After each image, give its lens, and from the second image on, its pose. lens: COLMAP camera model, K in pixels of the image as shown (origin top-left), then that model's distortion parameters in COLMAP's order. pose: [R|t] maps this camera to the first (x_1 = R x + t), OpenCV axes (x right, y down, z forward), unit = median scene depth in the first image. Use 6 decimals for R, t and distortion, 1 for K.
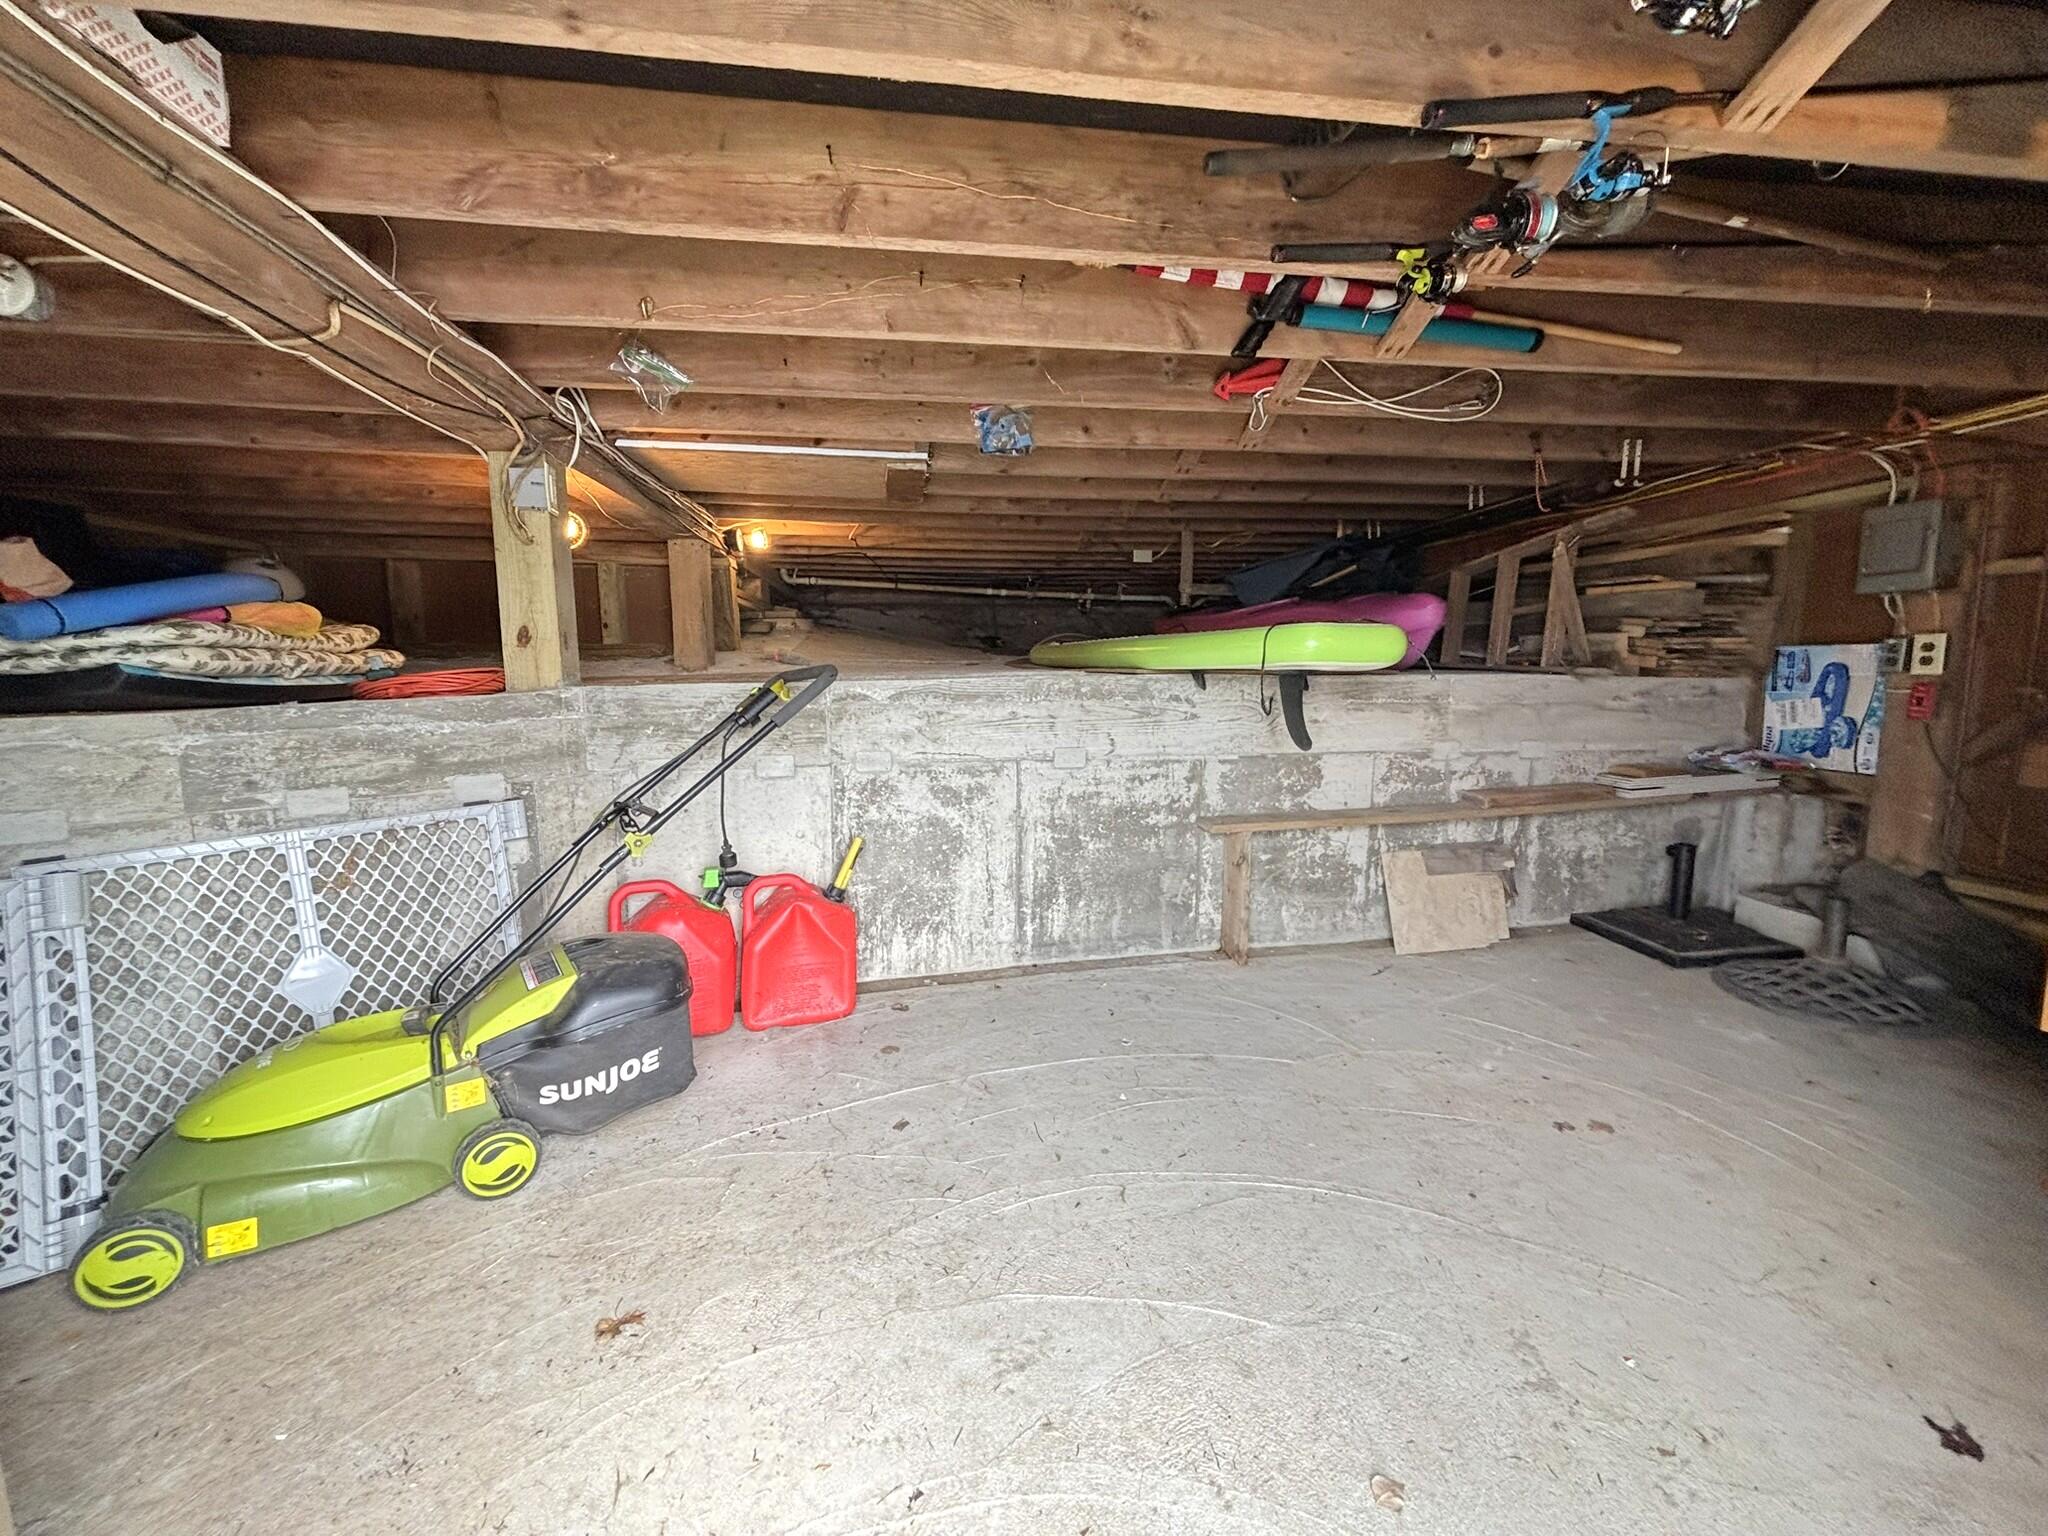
lens RADIAL K [[826.2, 0, 1026.7], [0, 826.2, 773.1], [0, 0, 1]] dist [-0.002990, 0.005515]
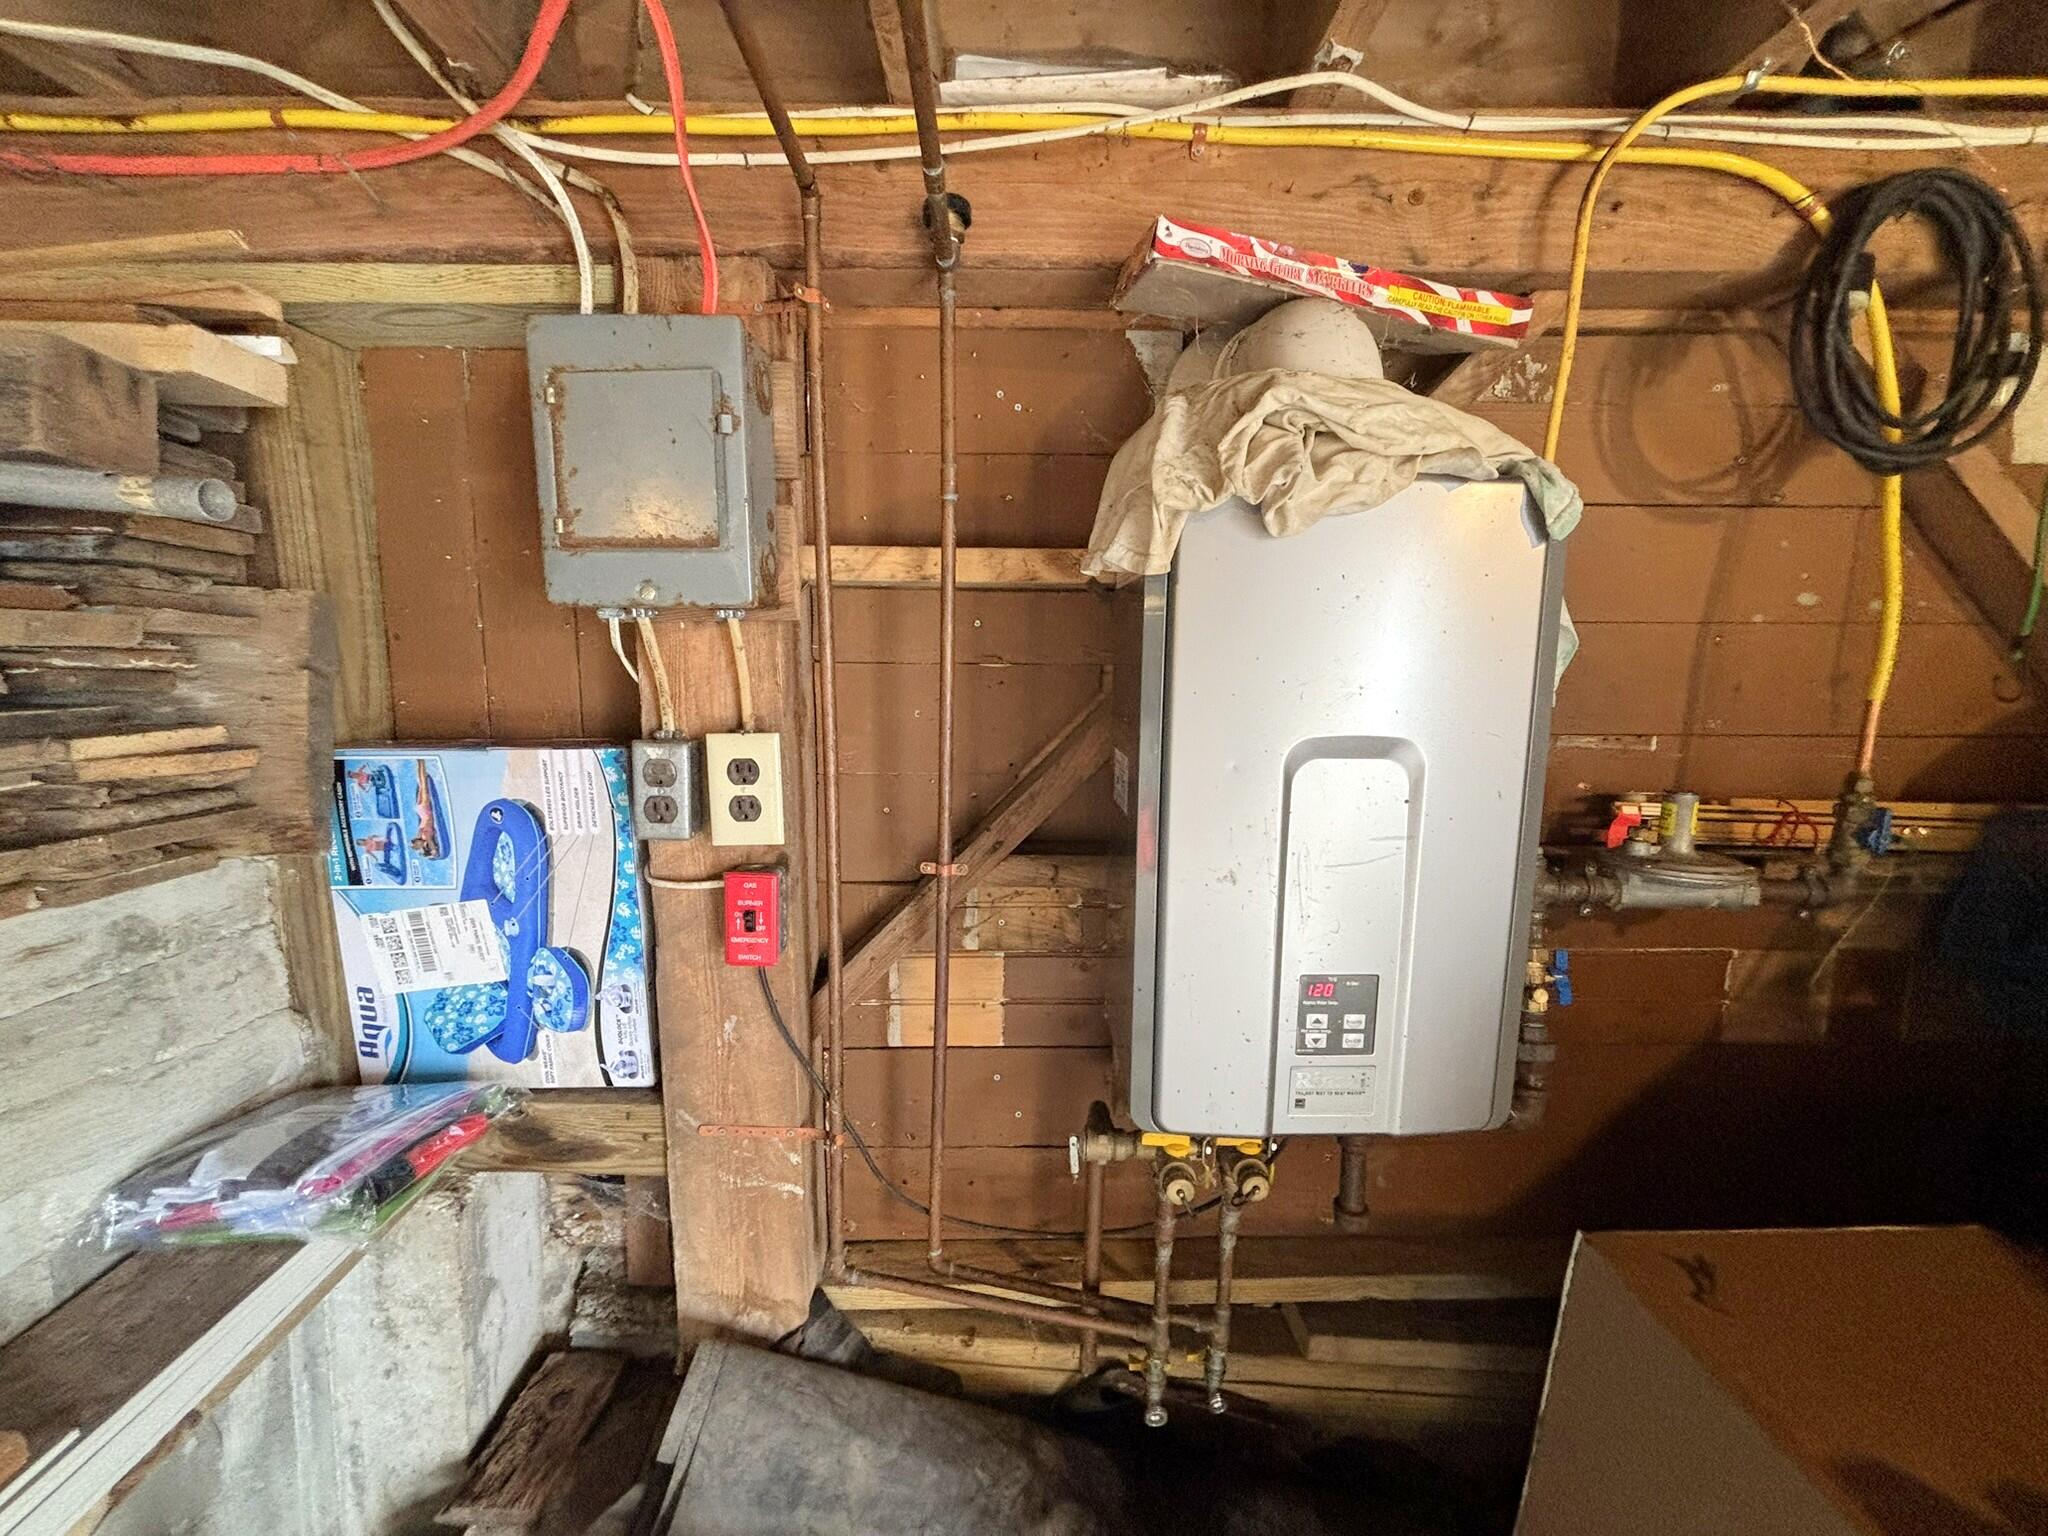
lens RADIAL K [[826.2, 0, 1026.7], [0, 826.2, 773.1], [0, 0, 1]] dist [-0.002990, 0.005515]
pose [[0.153509, -0.110684, 0.981929, 0.663521], [0.132855, 0.986996, 0.090486, -0.145201], [-0.979175, 0.116564, 0.166218, 0.718727]]
